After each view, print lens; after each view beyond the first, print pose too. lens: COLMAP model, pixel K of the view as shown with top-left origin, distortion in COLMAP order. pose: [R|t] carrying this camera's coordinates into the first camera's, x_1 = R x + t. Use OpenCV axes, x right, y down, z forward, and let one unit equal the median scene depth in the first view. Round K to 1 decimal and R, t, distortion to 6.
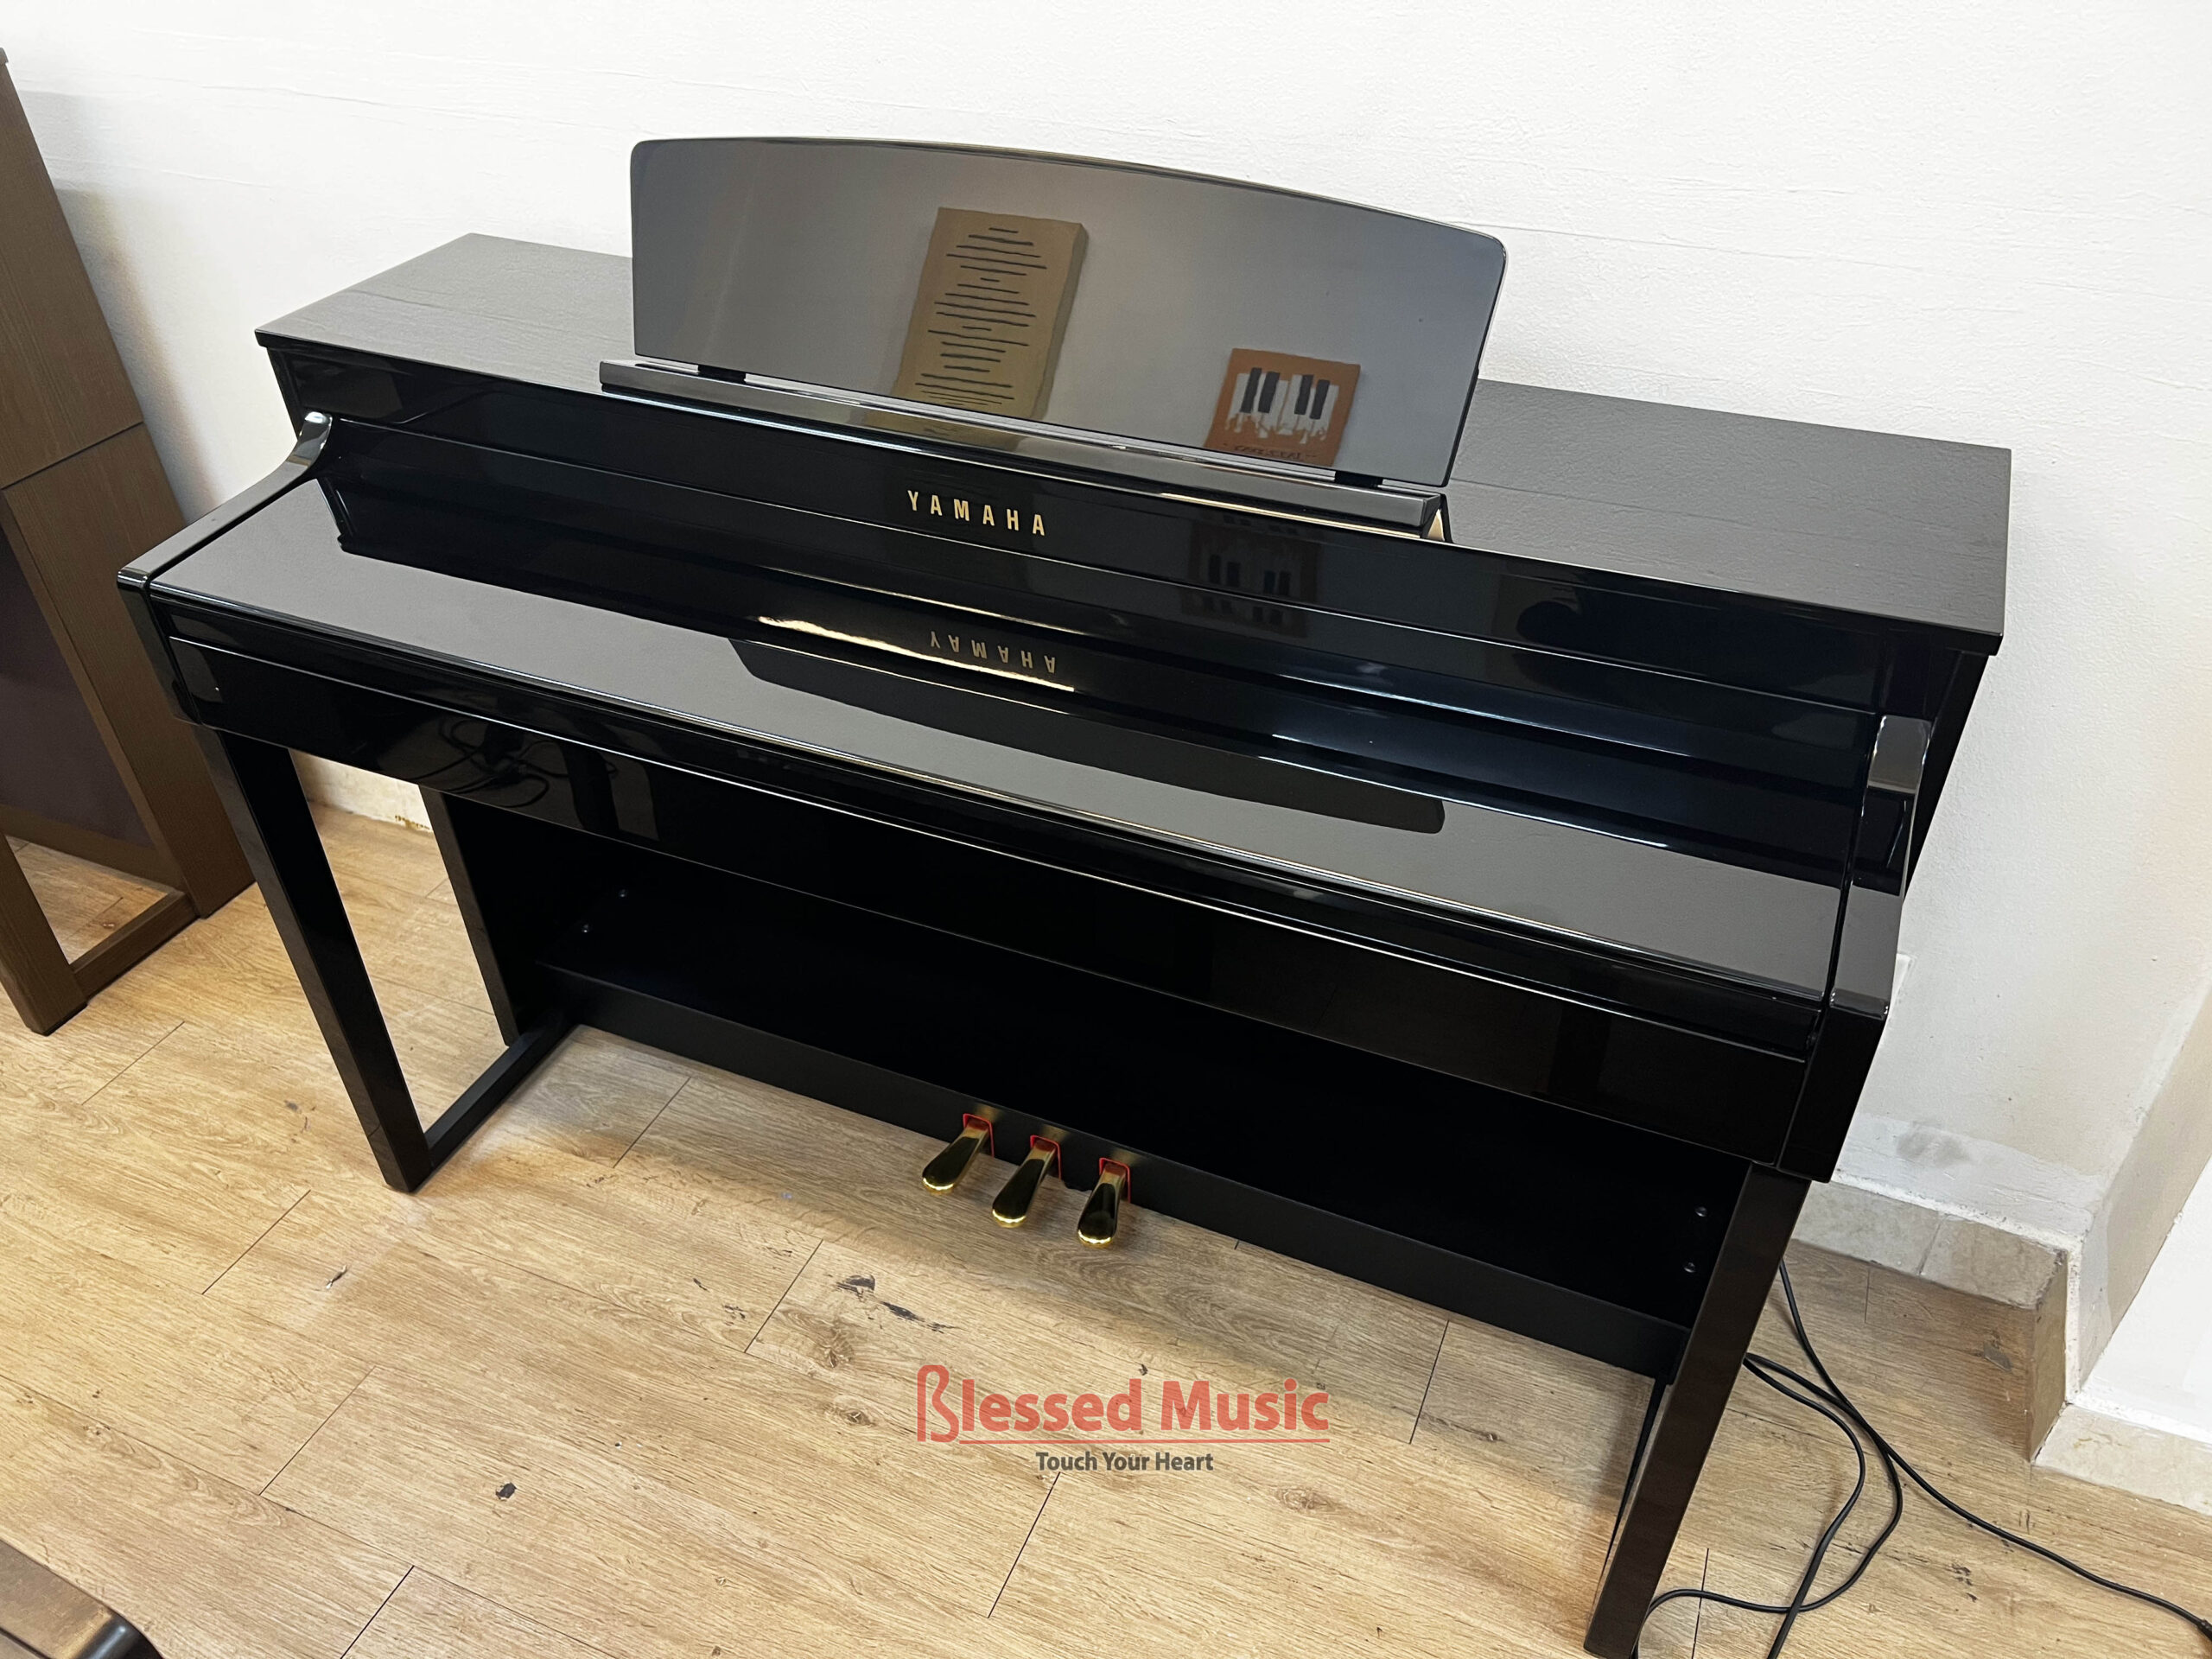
lens RADIAL K [[1677.4, 0, 1105.8], [0, 1677.4, 857.4], [0, 0, 1]] dist [0.042823, -0.053122]
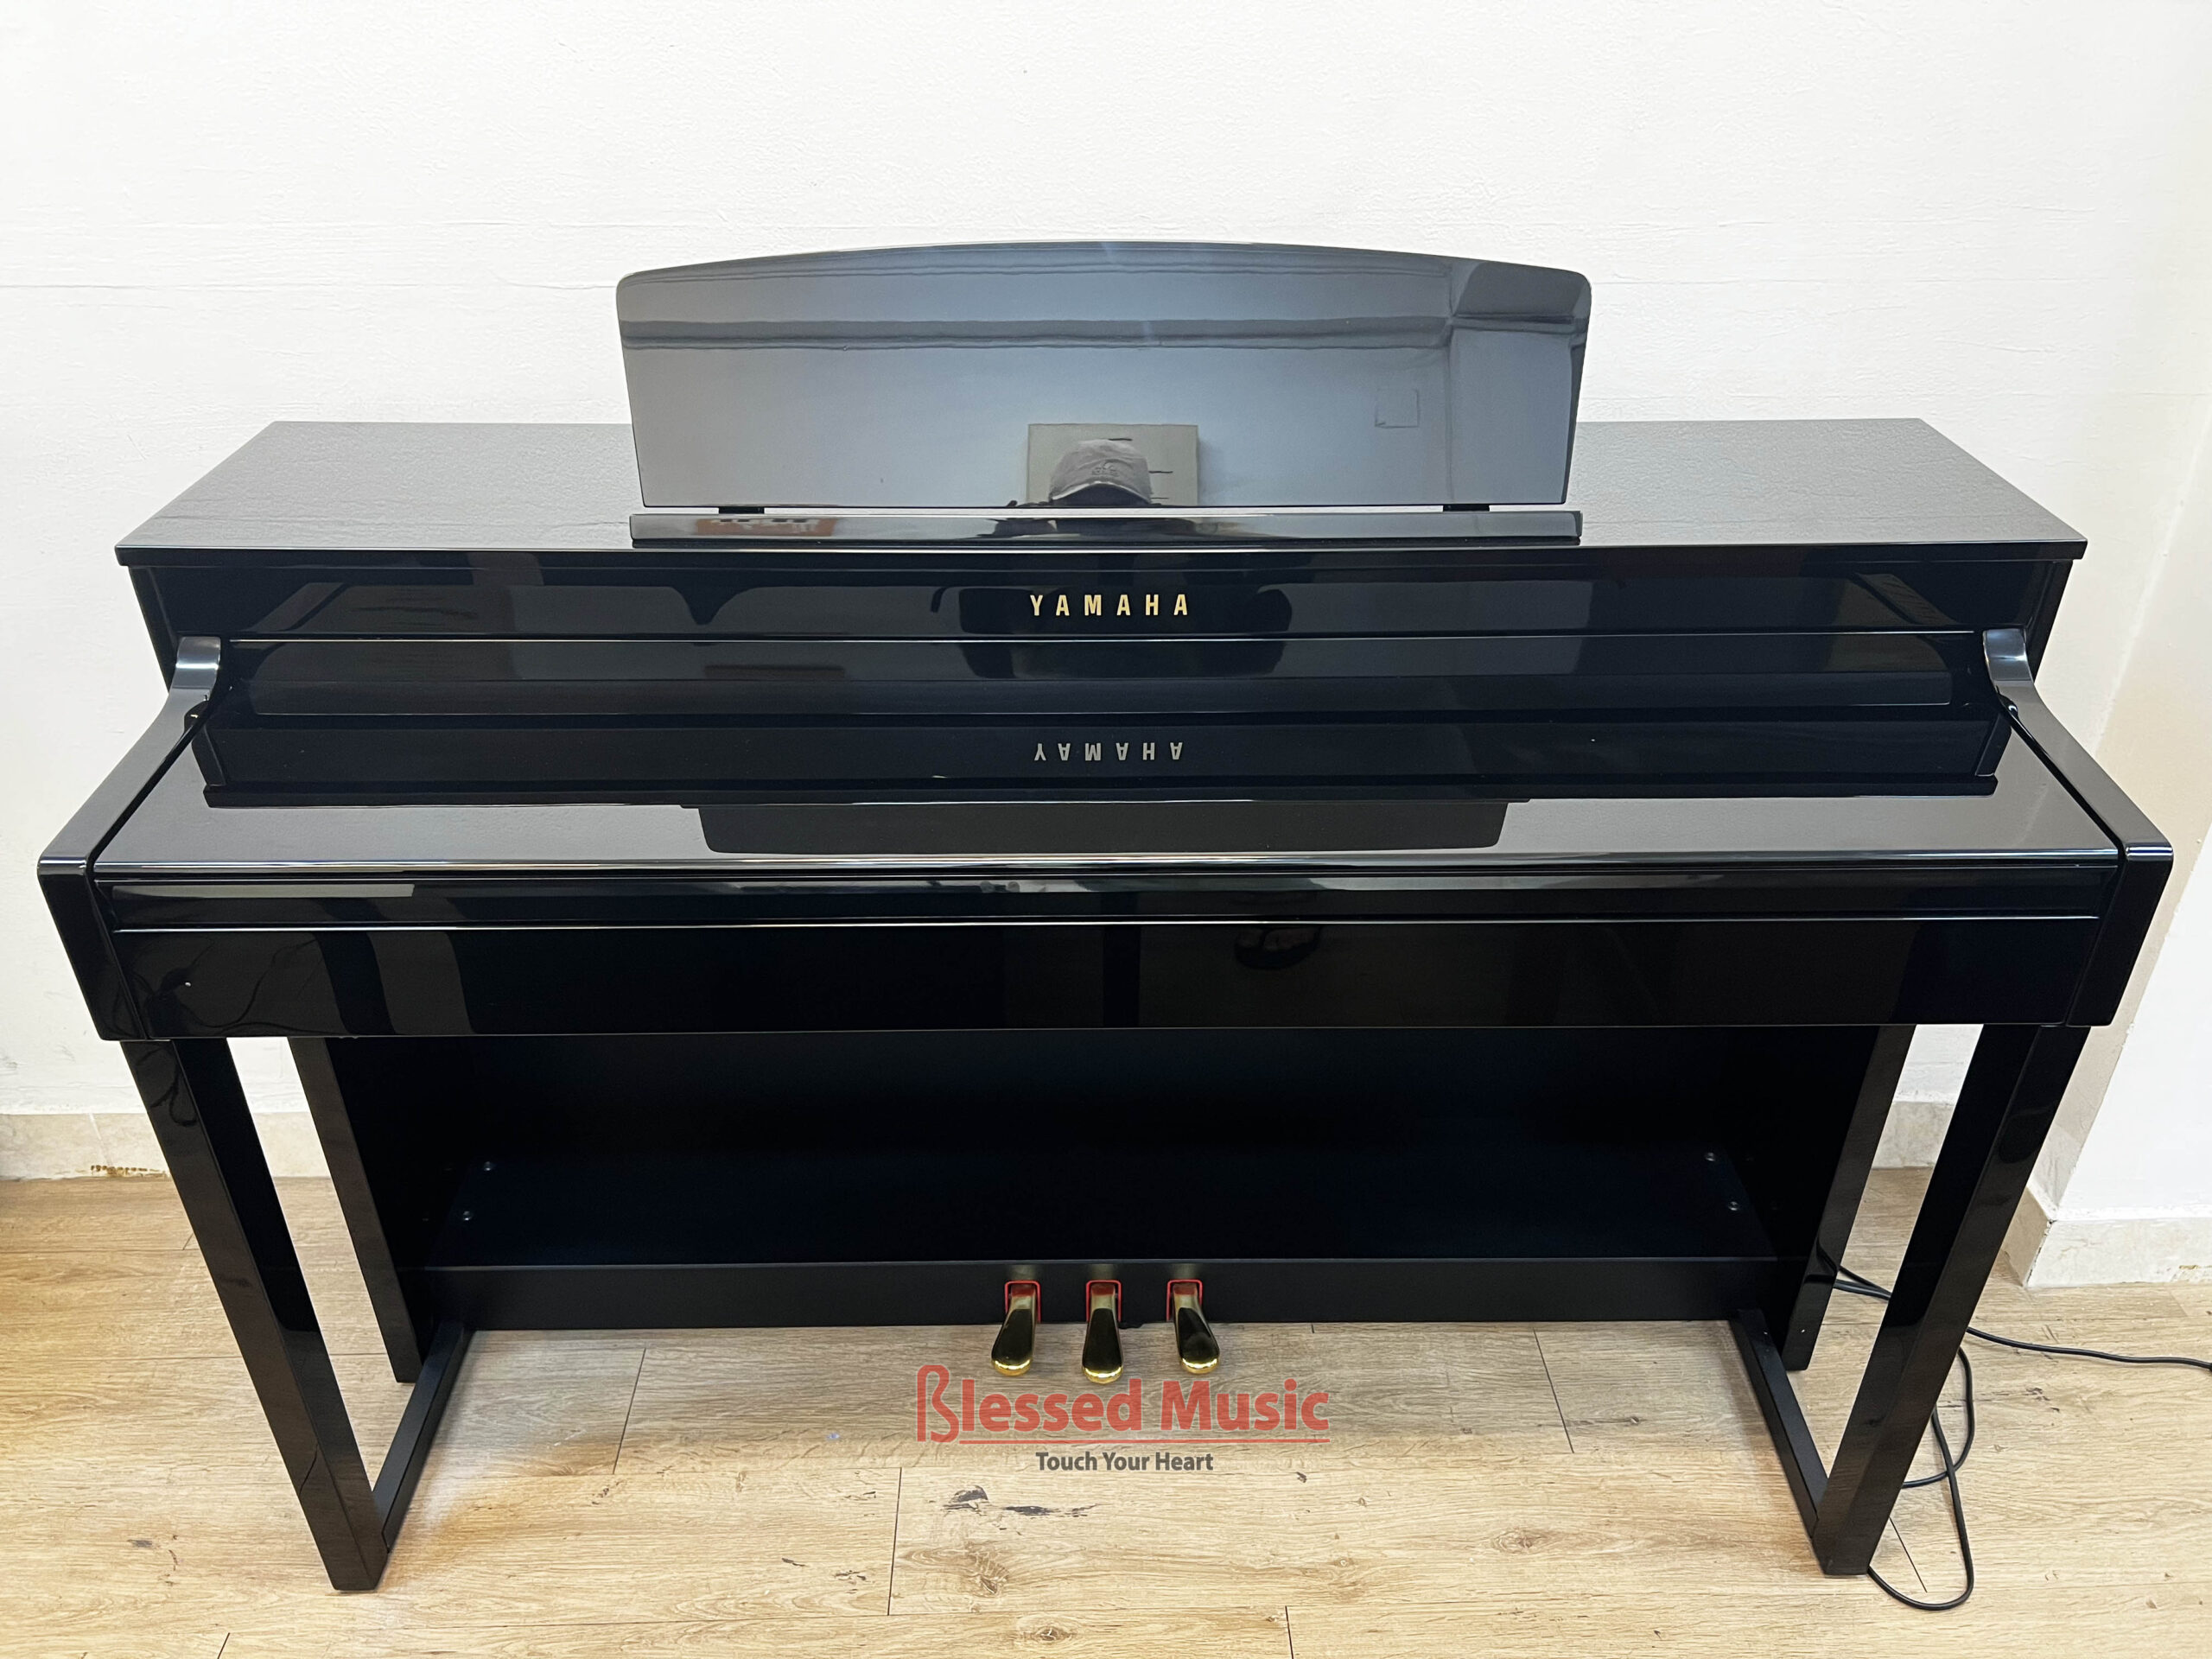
lens RADIAL K [[1677.4, 0, 1103.1], [0, 1677.4, 845.7], [0, 0, 1]] dist [0.042823, -0.053122]
pose [[0.908309, -0.201198, 0.366735, -0.356738], [0.240453, 0.968536, -0.064183, -0.007889], [-0.342283, 0.146481, 0.928109, 0.098002]]
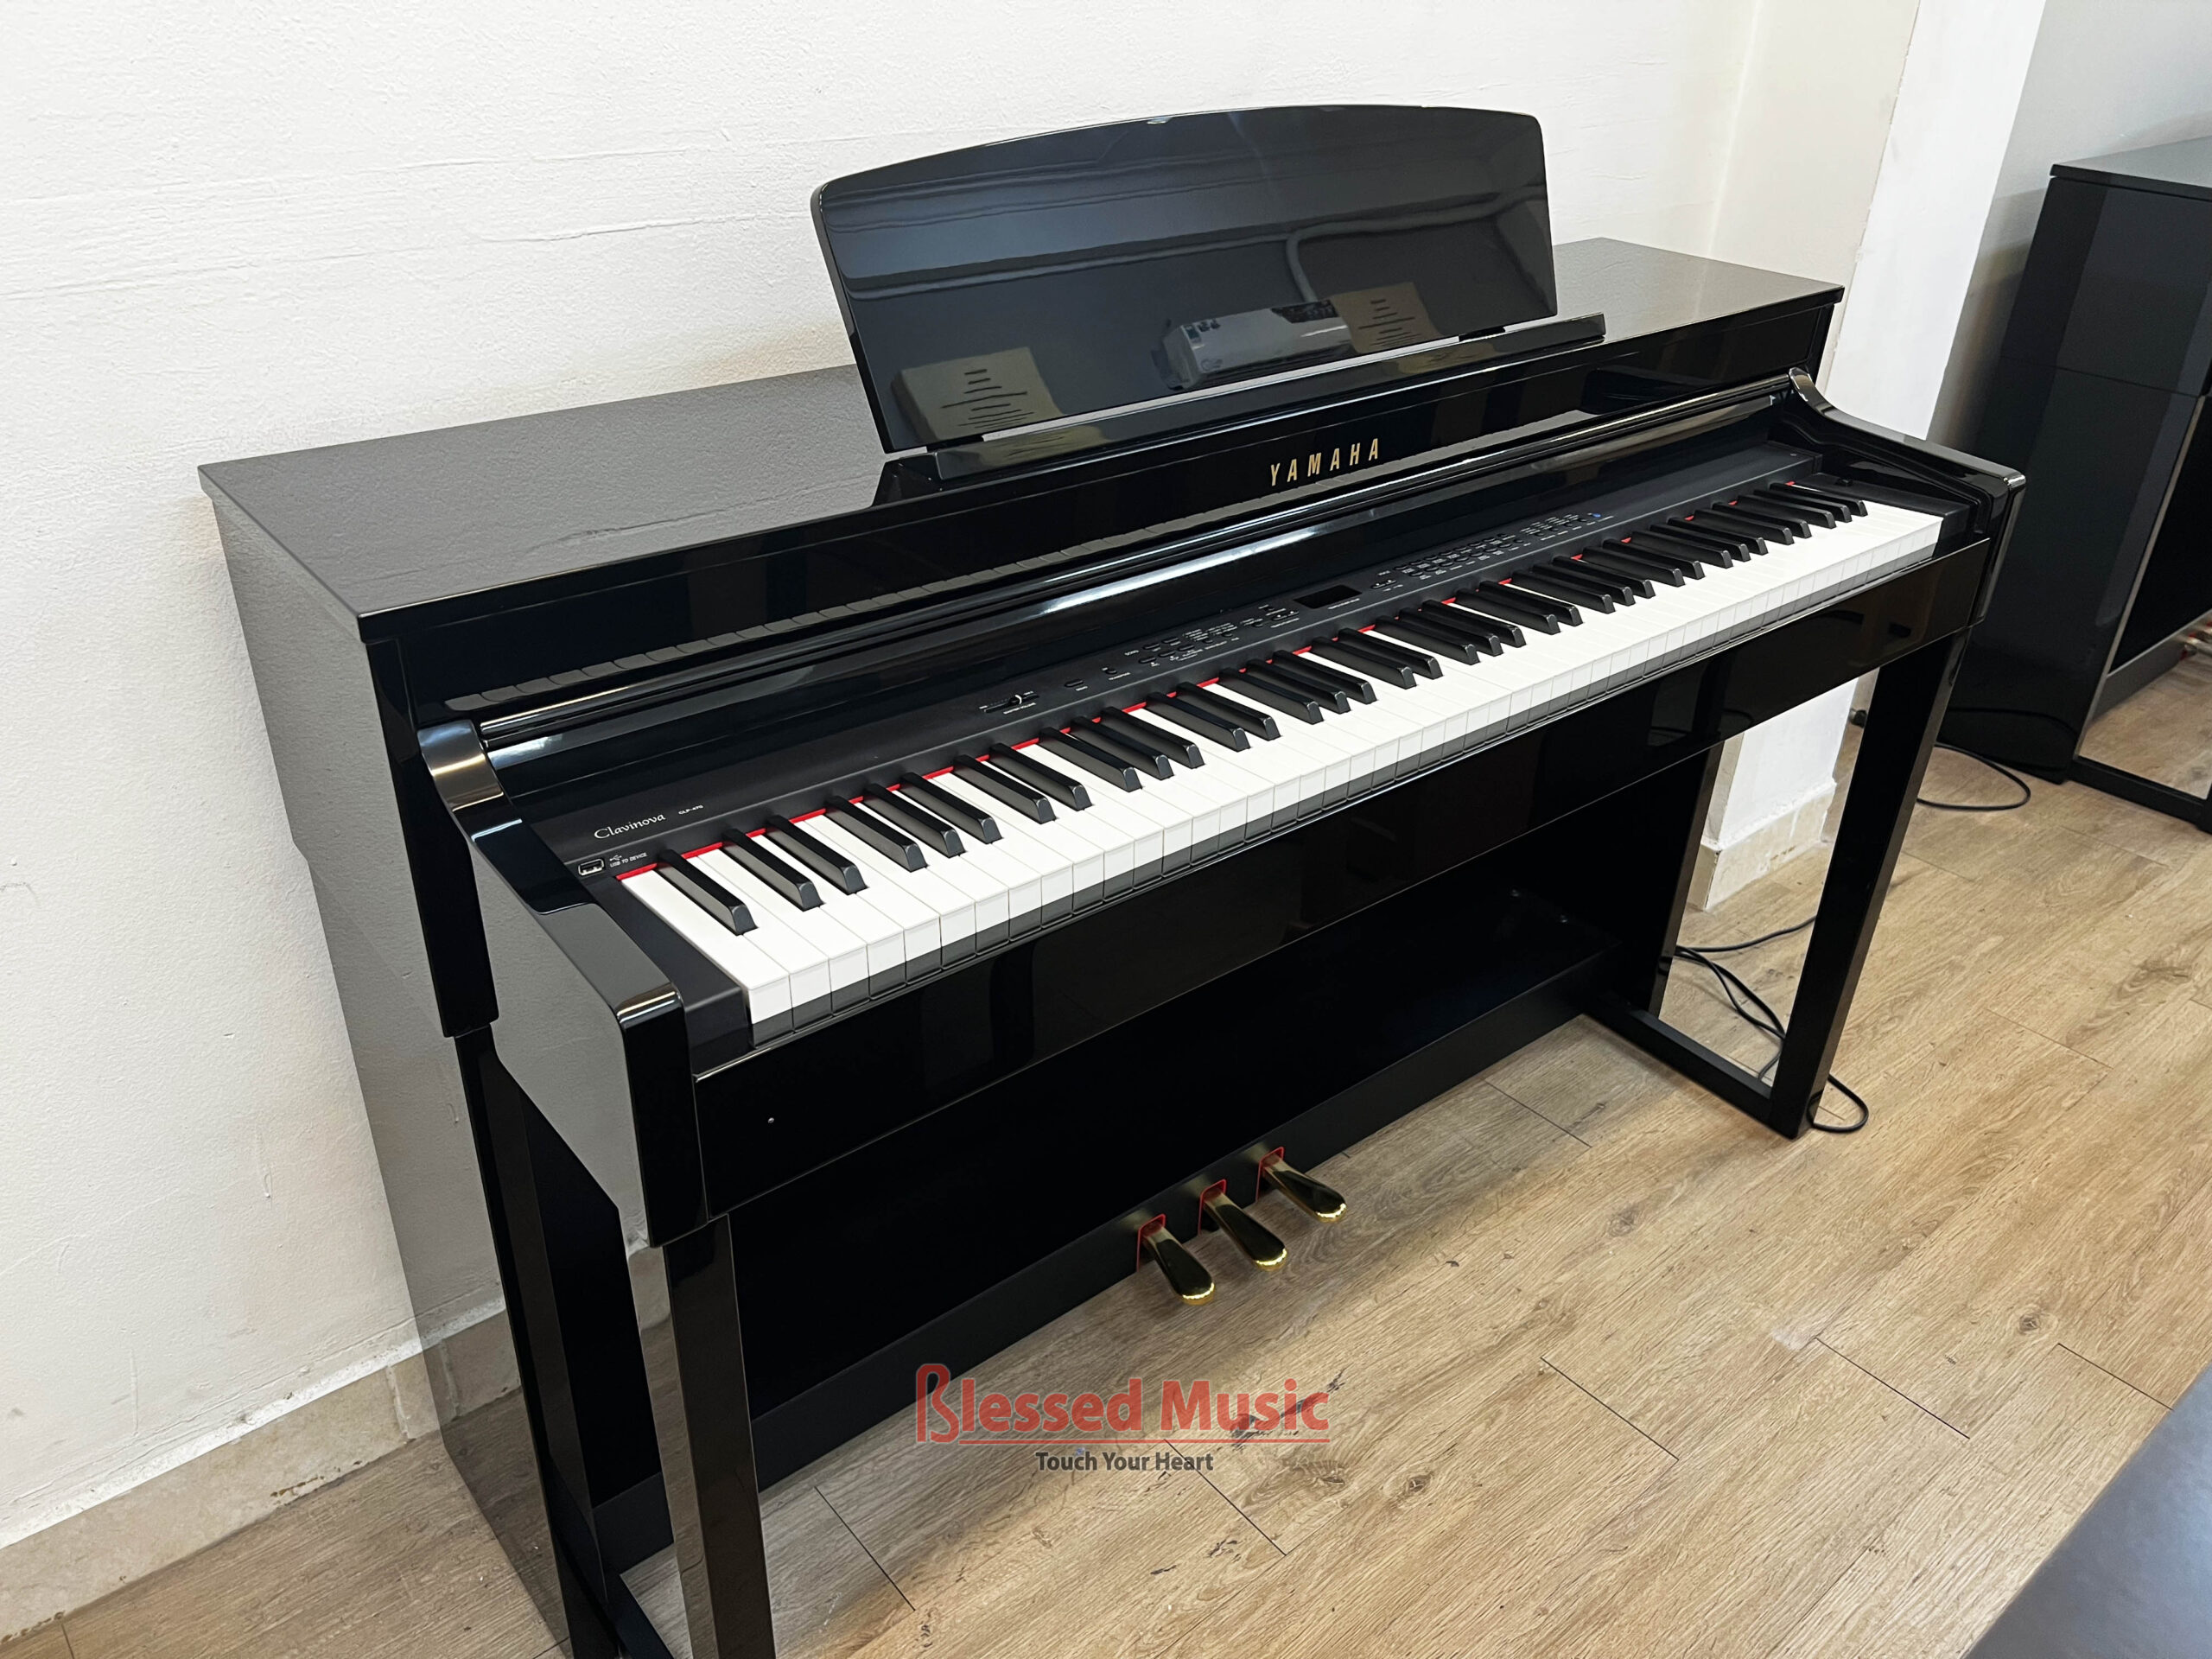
lens RADIAL K [[1677.4, 0, 1096.8], [0, 1677.4, 829.9], [0, 0, 1]] dist [0.042823, -0.053122]
pose [[0.450927, -0.416012, 0.789683, -0.776516], [0.517479, 0.842719, 0.148459, -0.184608], [-0.727242, 0.341700, 0.595282, 0.451326]]
